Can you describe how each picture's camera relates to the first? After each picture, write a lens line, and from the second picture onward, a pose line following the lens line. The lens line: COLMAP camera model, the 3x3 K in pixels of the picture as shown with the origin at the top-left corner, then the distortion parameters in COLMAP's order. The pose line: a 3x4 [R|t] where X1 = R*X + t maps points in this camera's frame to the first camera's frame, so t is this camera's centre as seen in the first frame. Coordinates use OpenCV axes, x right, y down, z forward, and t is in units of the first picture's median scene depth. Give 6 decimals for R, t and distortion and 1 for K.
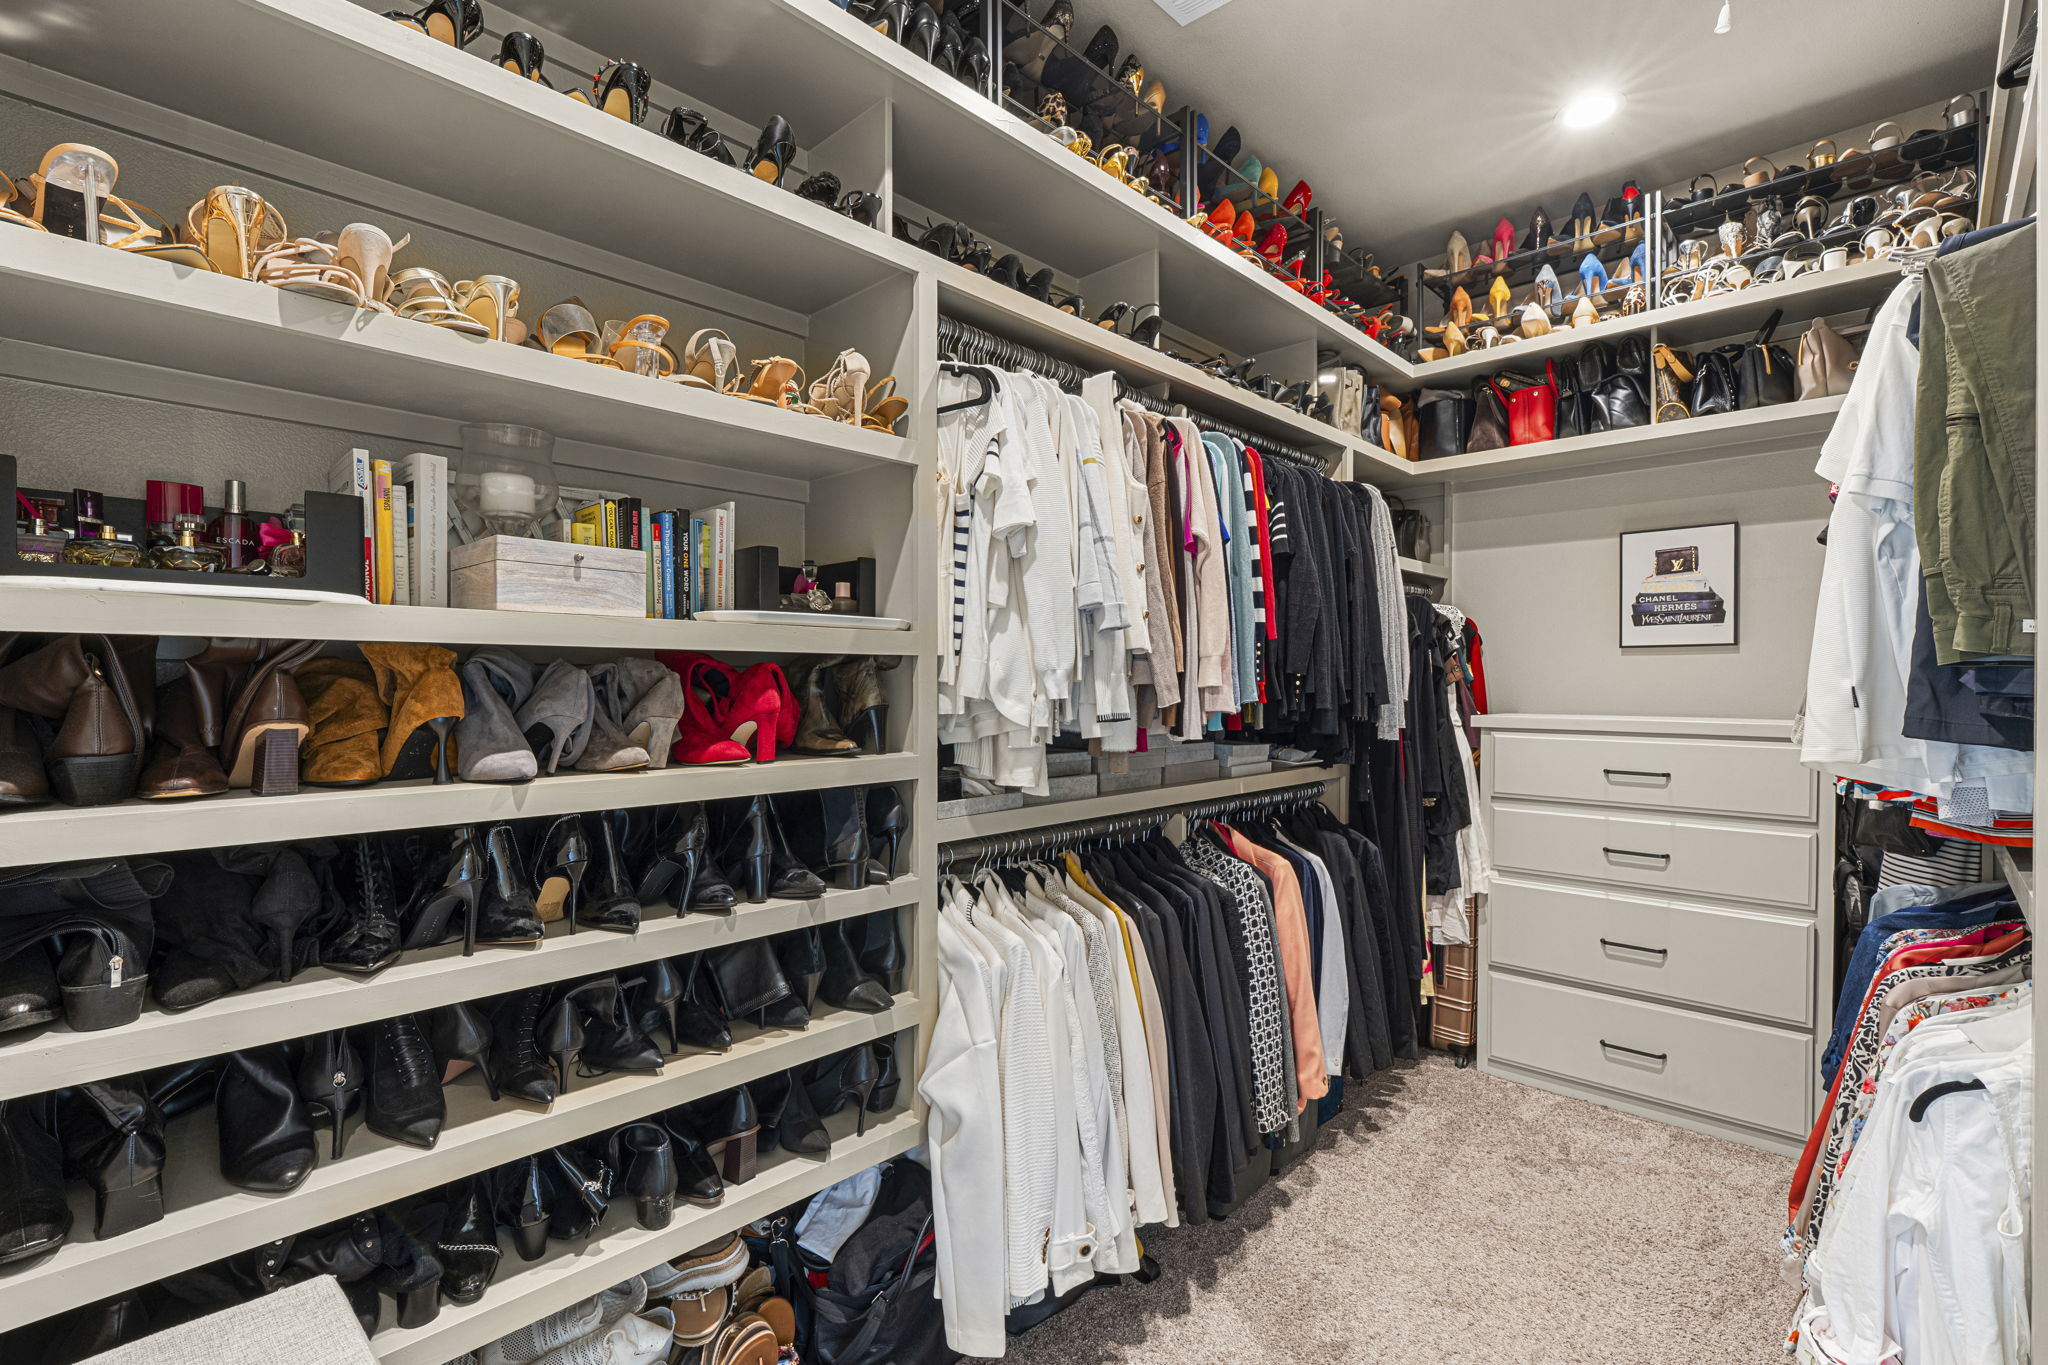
lens RADIAL K [[923.0, 0, 1024.0], [0, 923.0, 682.5], [0, 0, 1]] dist [-0.001930, 0.000685]
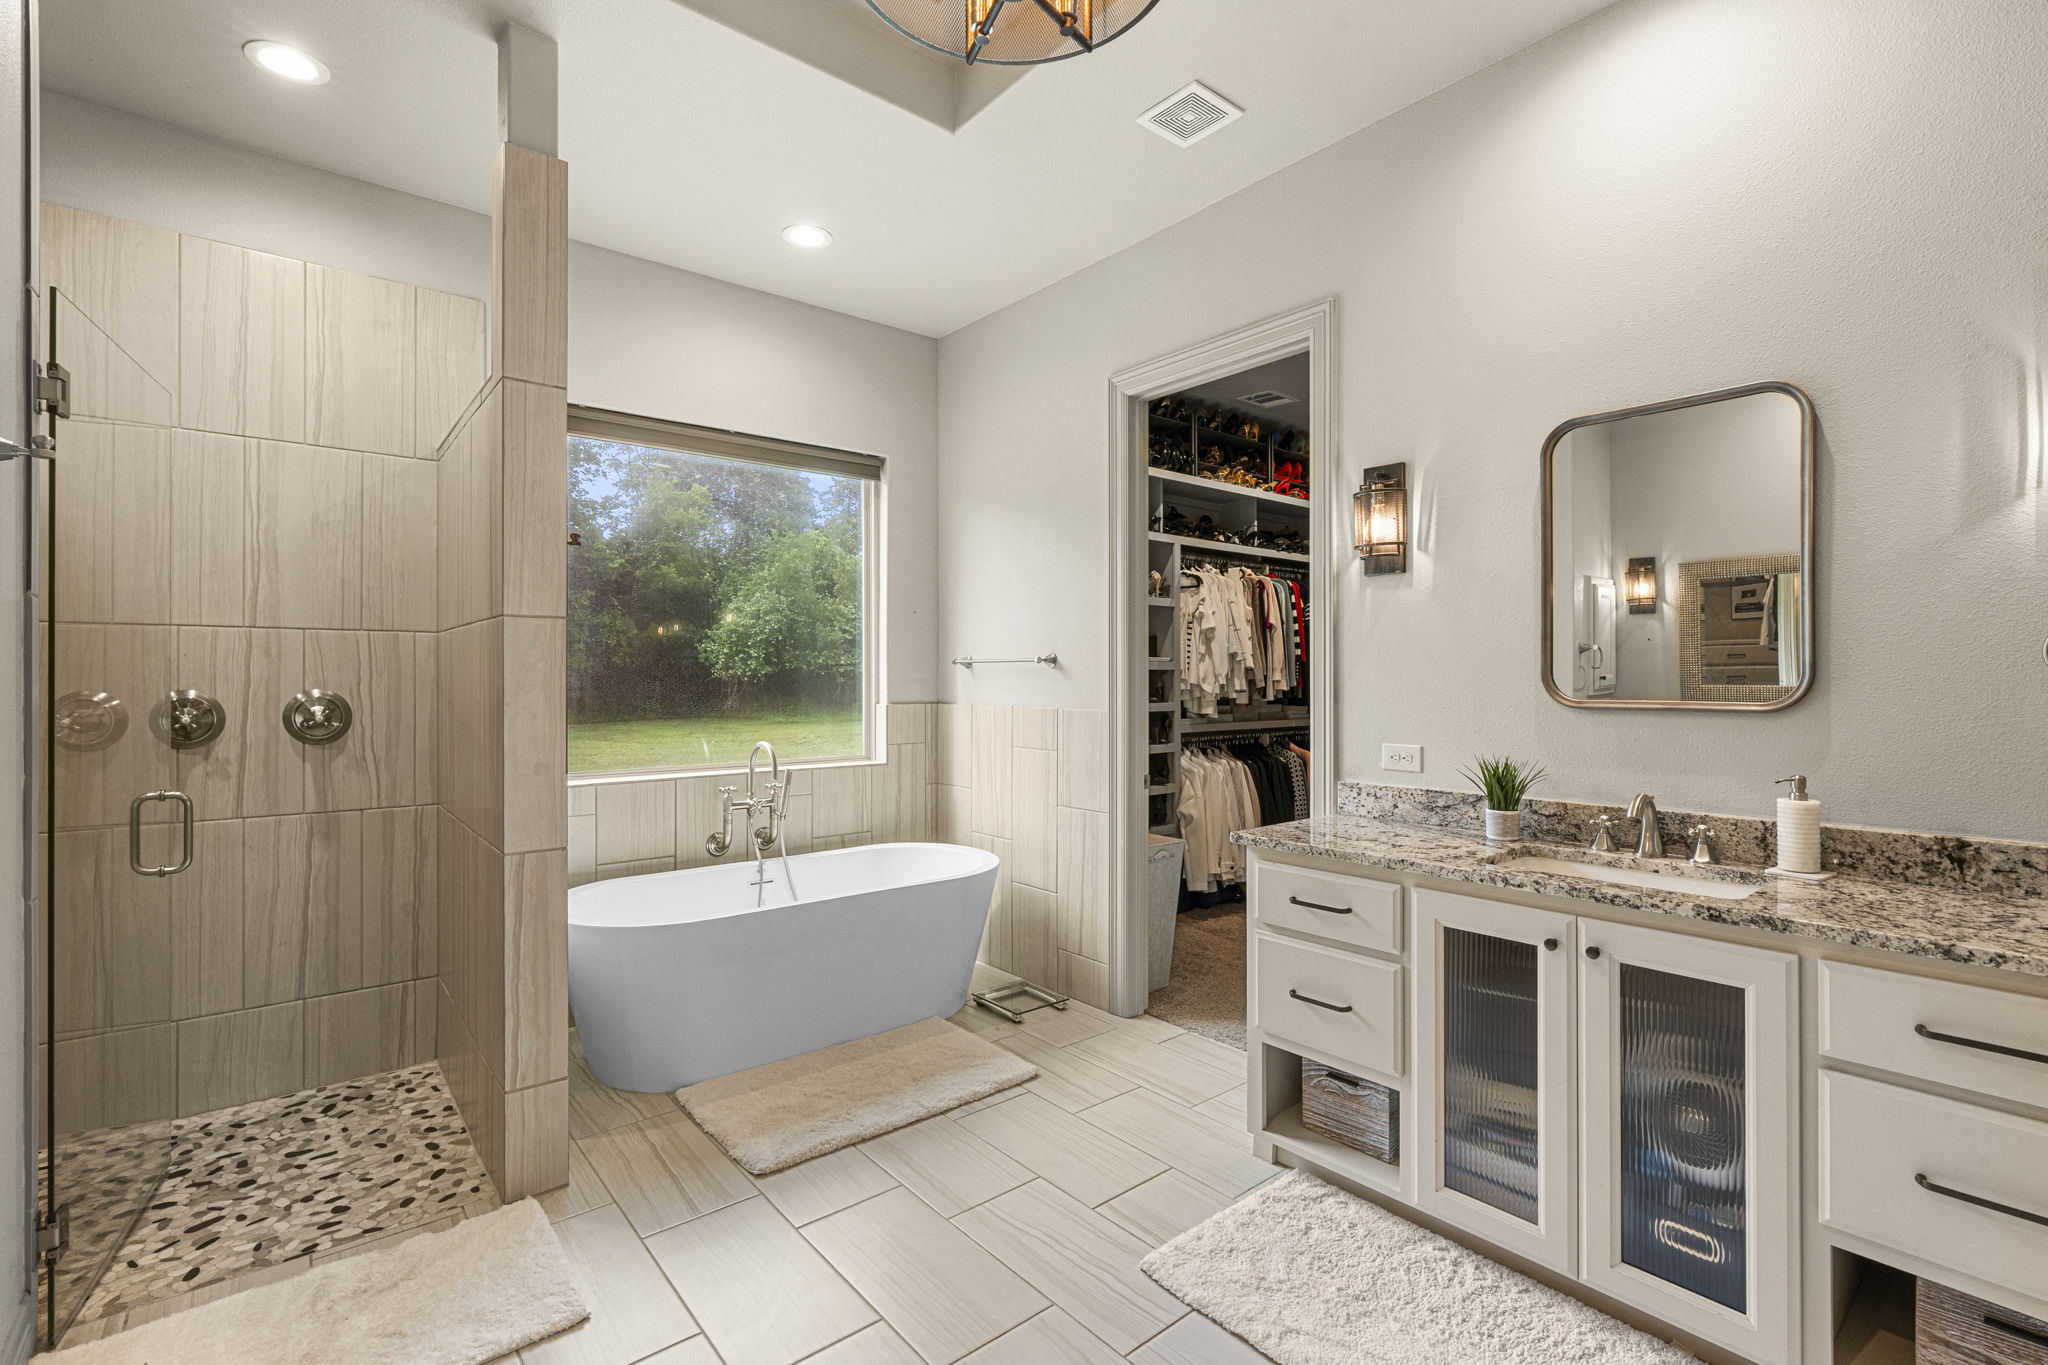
lens RADIAL K [[923.0, 0, 1024.0], [0, 923.0, 682.5], [0, 0, 1]] dist [-0.001930, 0.000685]
pose [[0.993928, -0.003382, -0.109979, -0.253237], [0.003606, 0.999992, 0.001847, 0.004062], [0.109972, -0.002232, 0.993932, -1.901482]]
